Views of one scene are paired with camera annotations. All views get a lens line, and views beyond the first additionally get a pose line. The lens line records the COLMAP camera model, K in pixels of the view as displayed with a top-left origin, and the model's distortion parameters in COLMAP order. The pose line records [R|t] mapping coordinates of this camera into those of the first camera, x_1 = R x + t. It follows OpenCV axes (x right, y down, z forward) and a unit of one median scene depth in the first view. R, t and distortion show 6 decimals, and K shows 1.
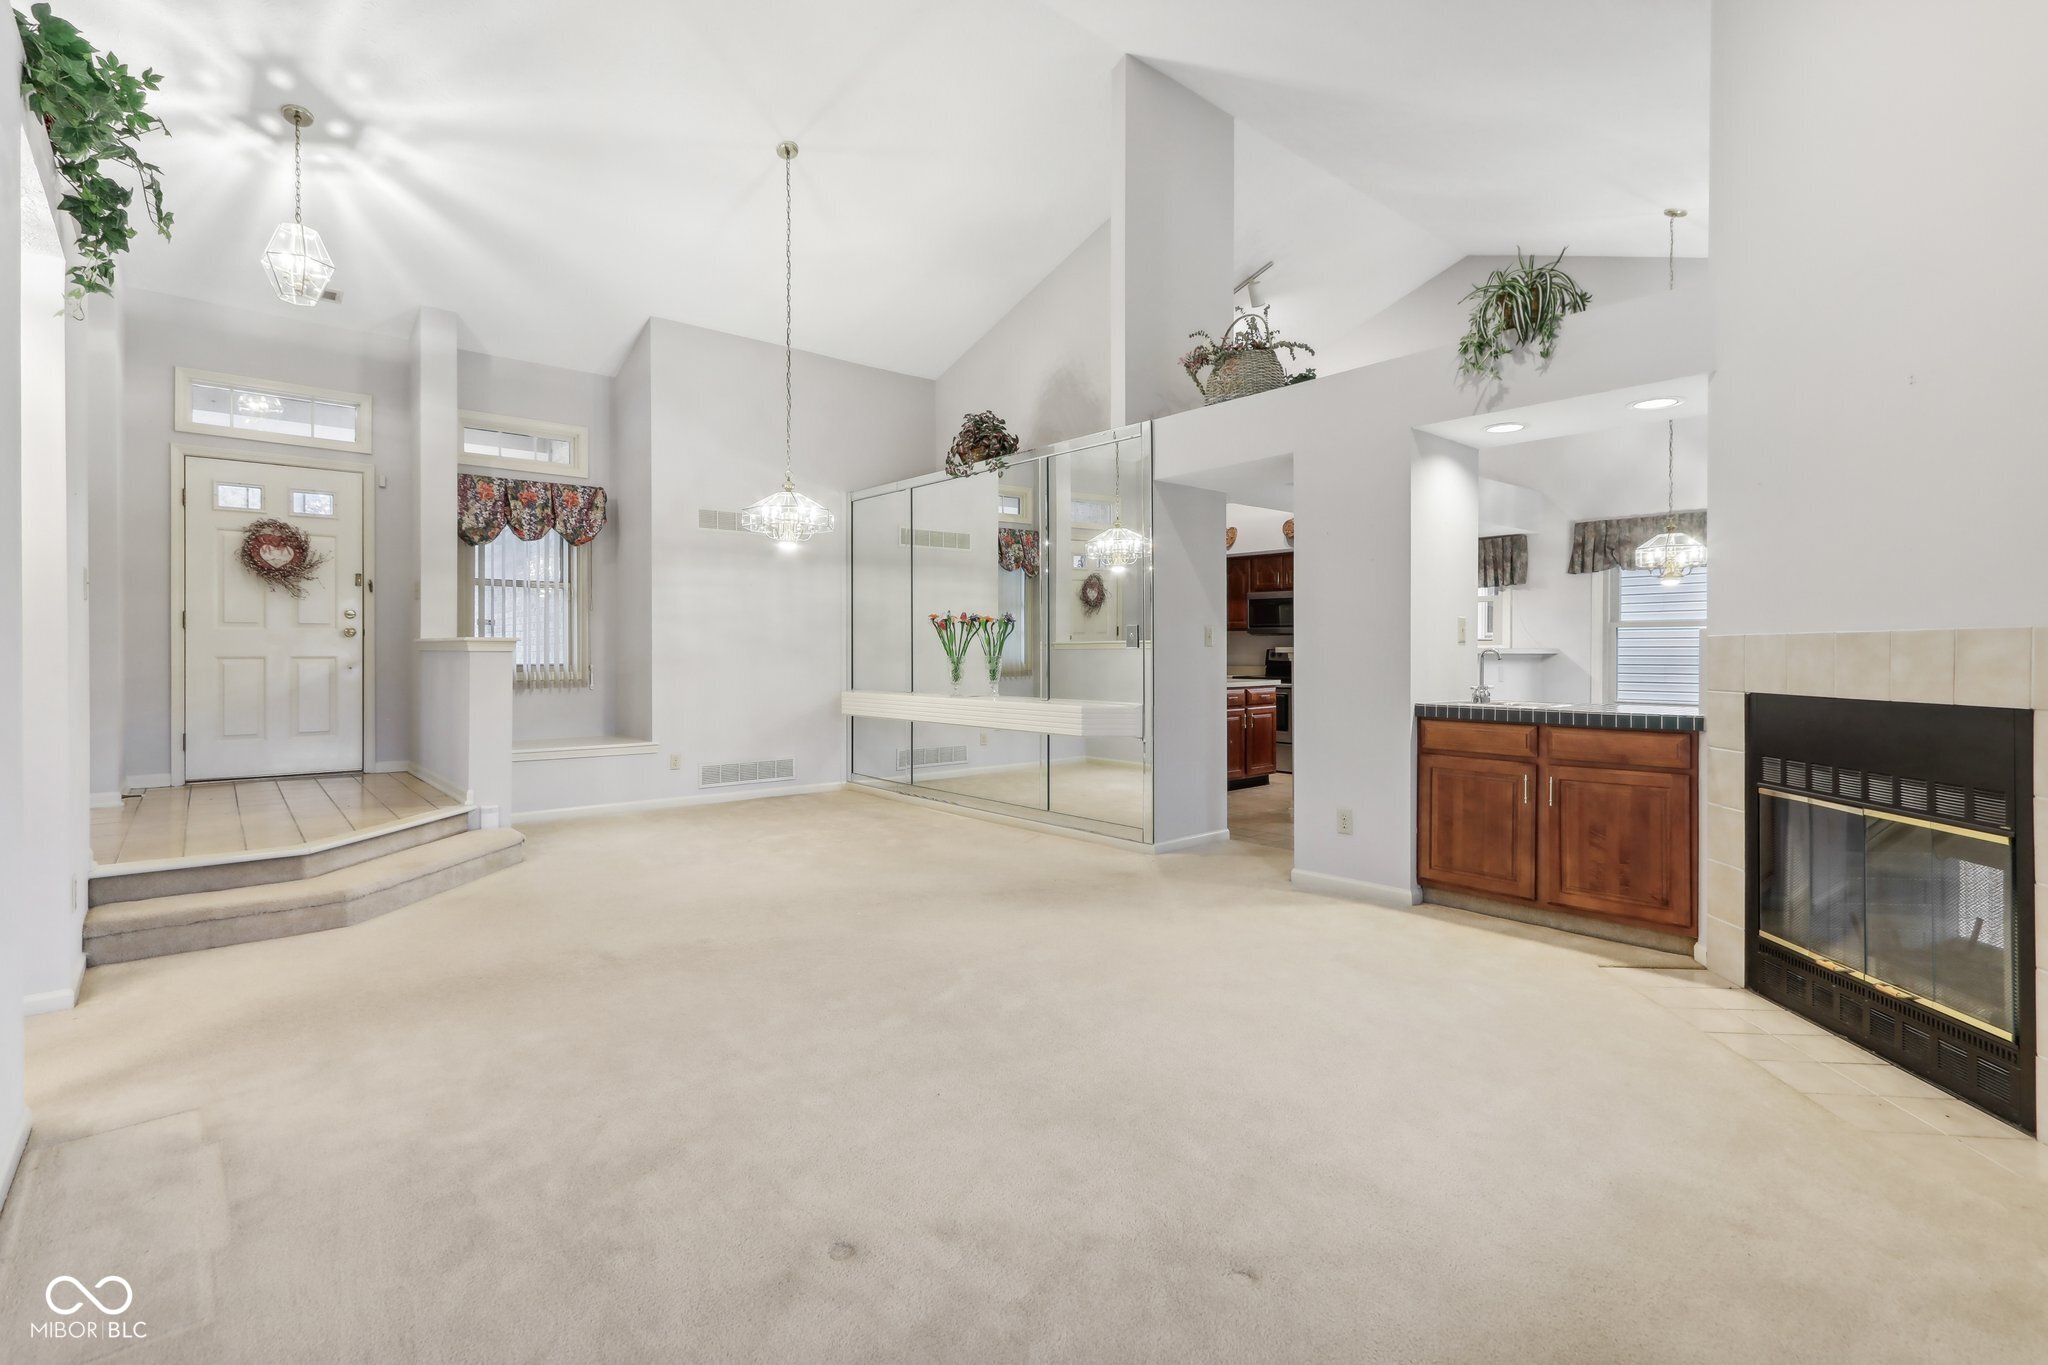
lens RADIAL K [[954.3, 0, 1018.4], [0, 954.3, 655.4], [0, 0, 1]] dist [0.000909, 0.000342]
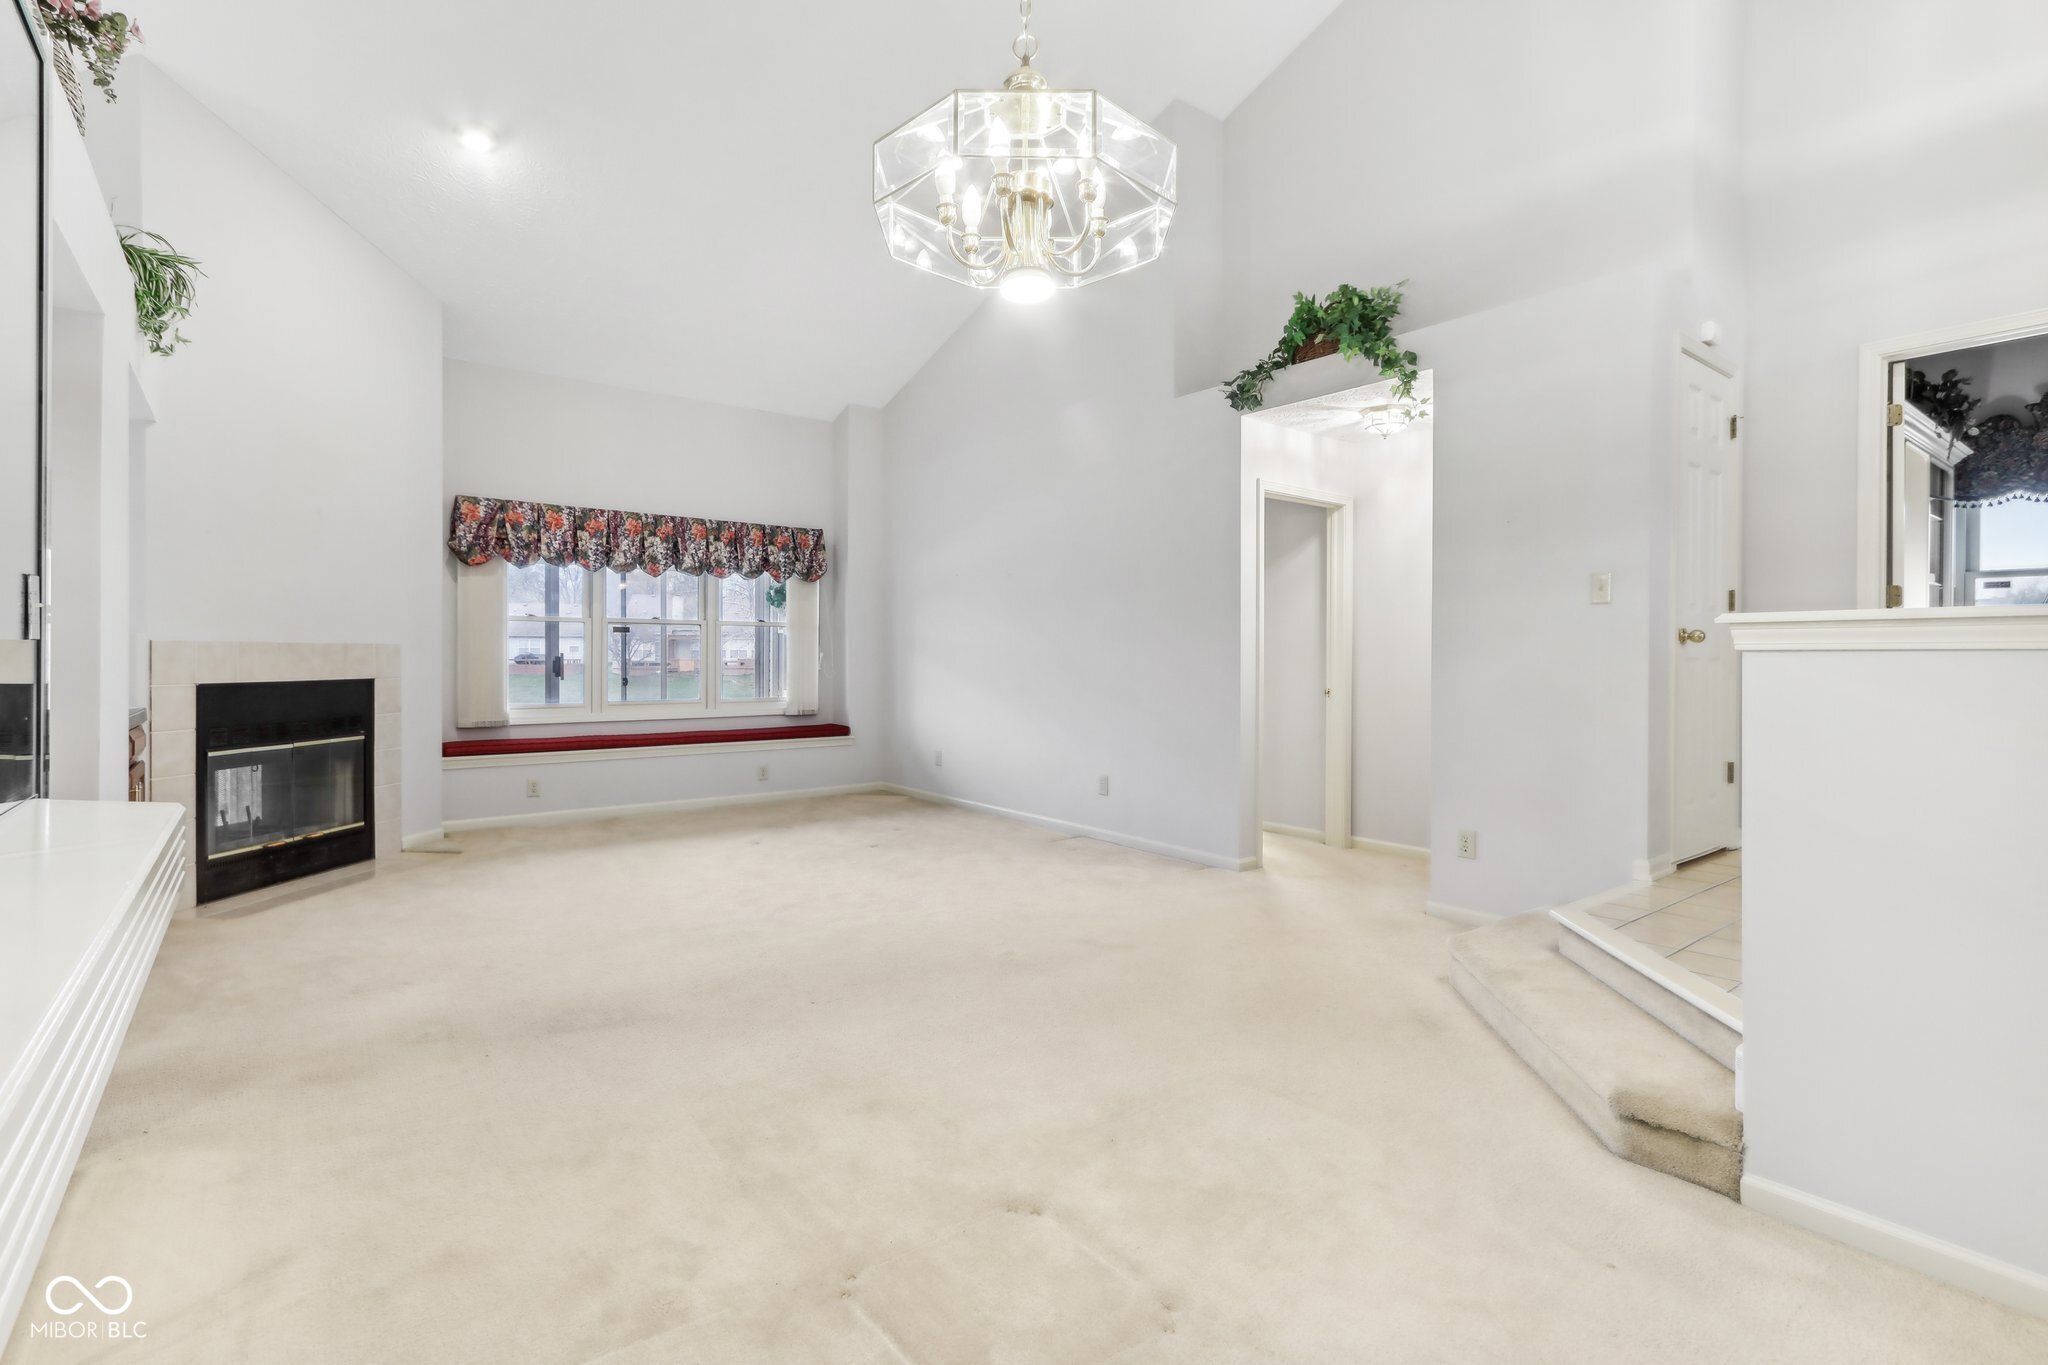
lens RADIAL K [[954.3, 0, 1018.4], [0, 954.3, 655.4], [0, 0, 1]] dist [0.000909, 0.000342]
pose [[-0.998804, -0.005313, 0.048600, -0.385233], [-0.005229, 0.999985, 0.001851, -0.008362], [-0.048609, 0.001595, -0.998817, 1.963654]]
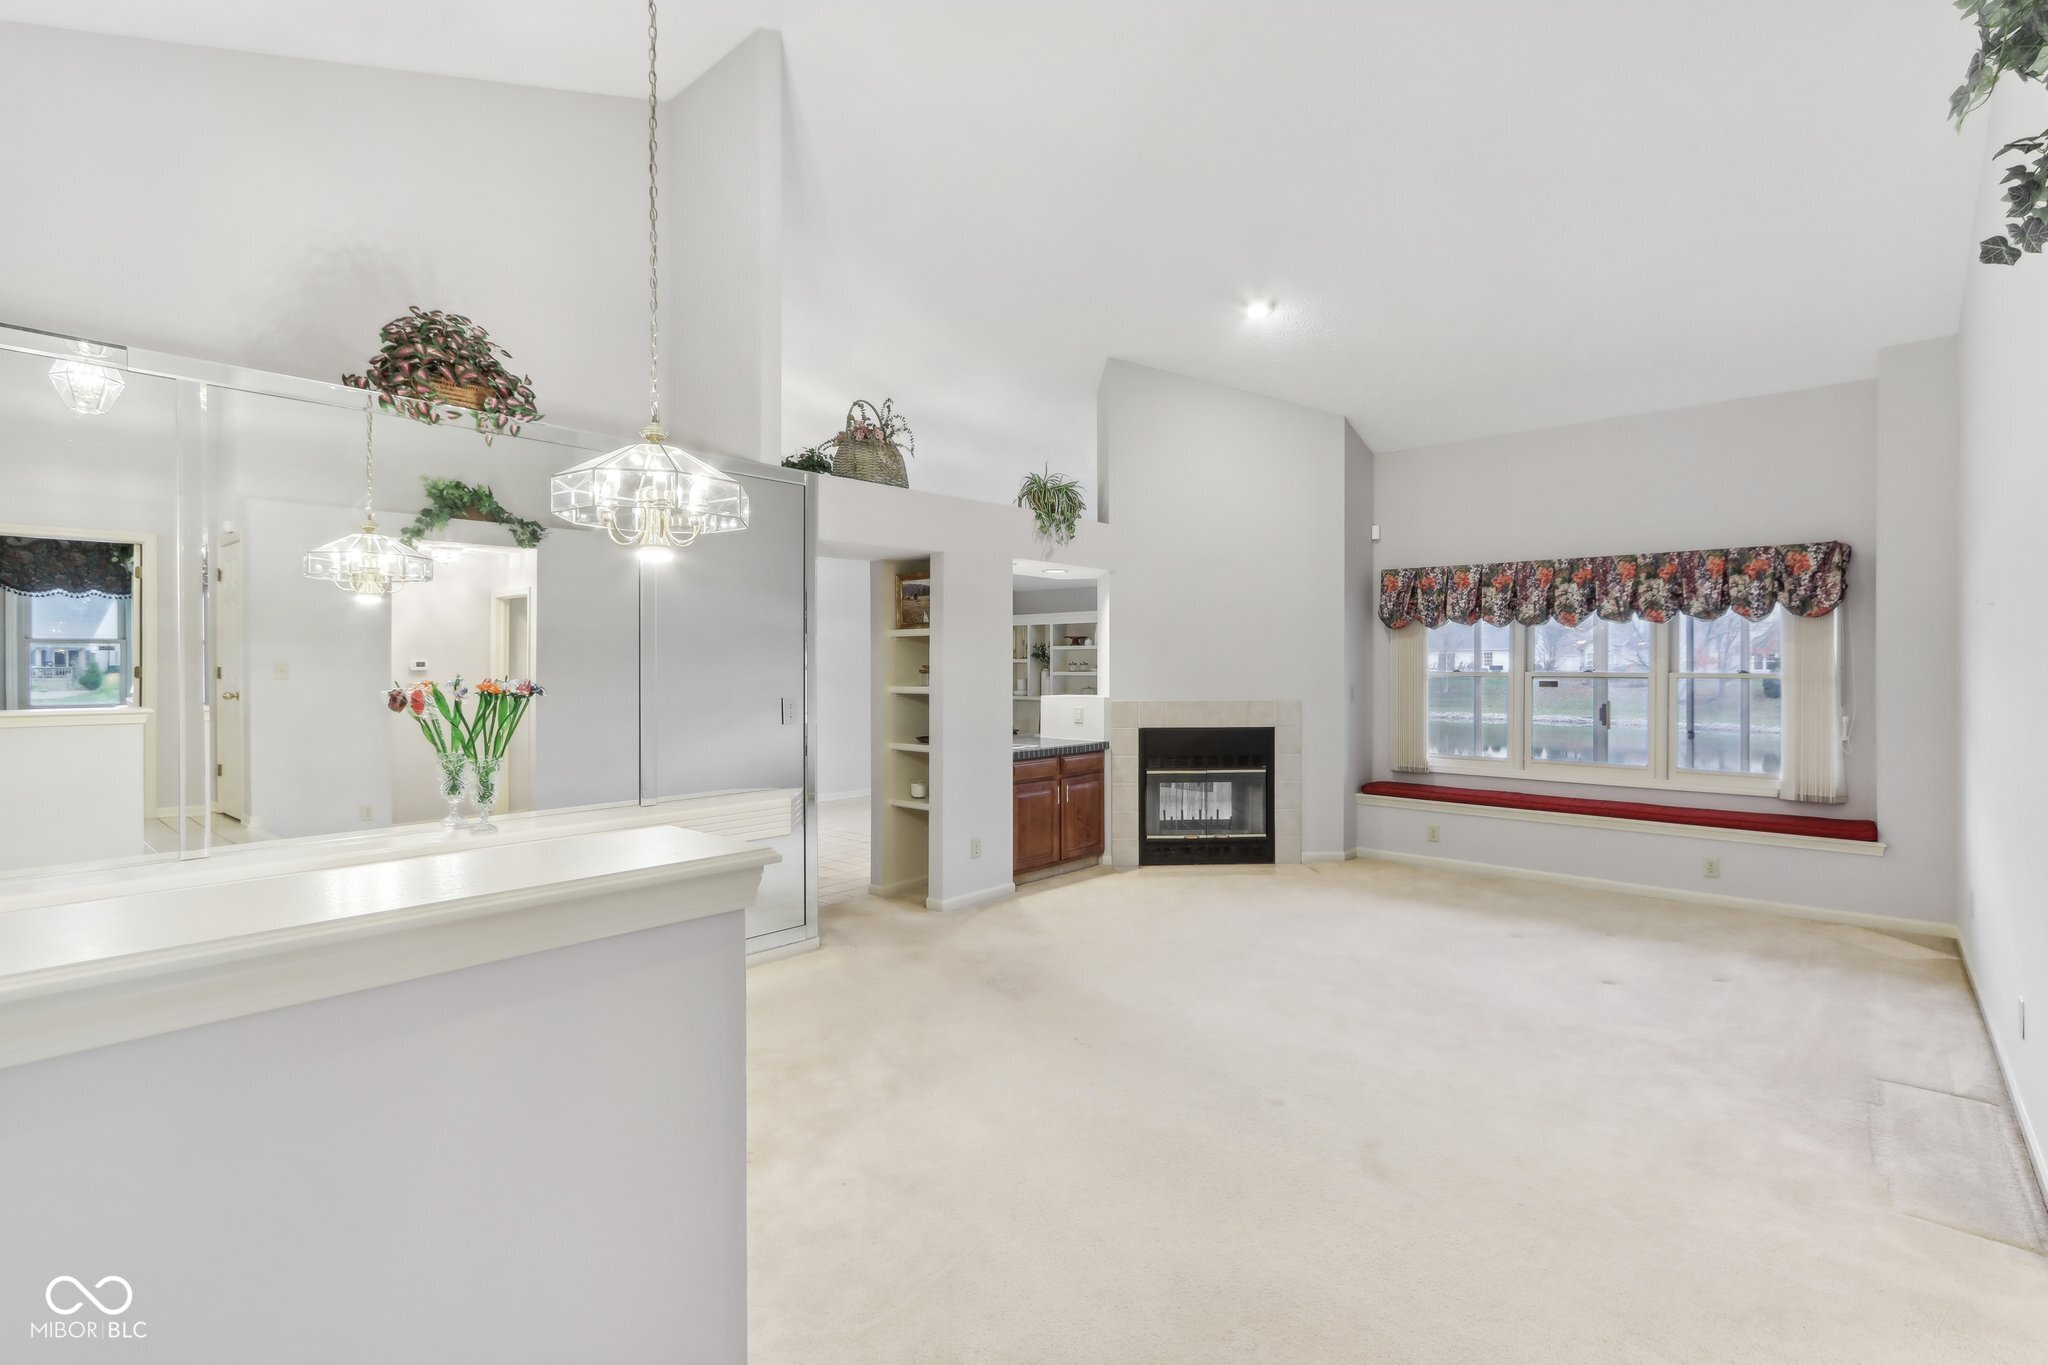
lens RADIAL K [[950.0, 0, 1009.7], [0, 950.0, 672.1], [0, 0, 1]] dist [0.002125, -0.000214]
pose [[-0.128082, -0.008789, 0.991725, -1.136155], [0.002297, 0.999955, 0.009159, -0.091962], [-0.991761, 0.003451, -0.128056, 1.347282]]
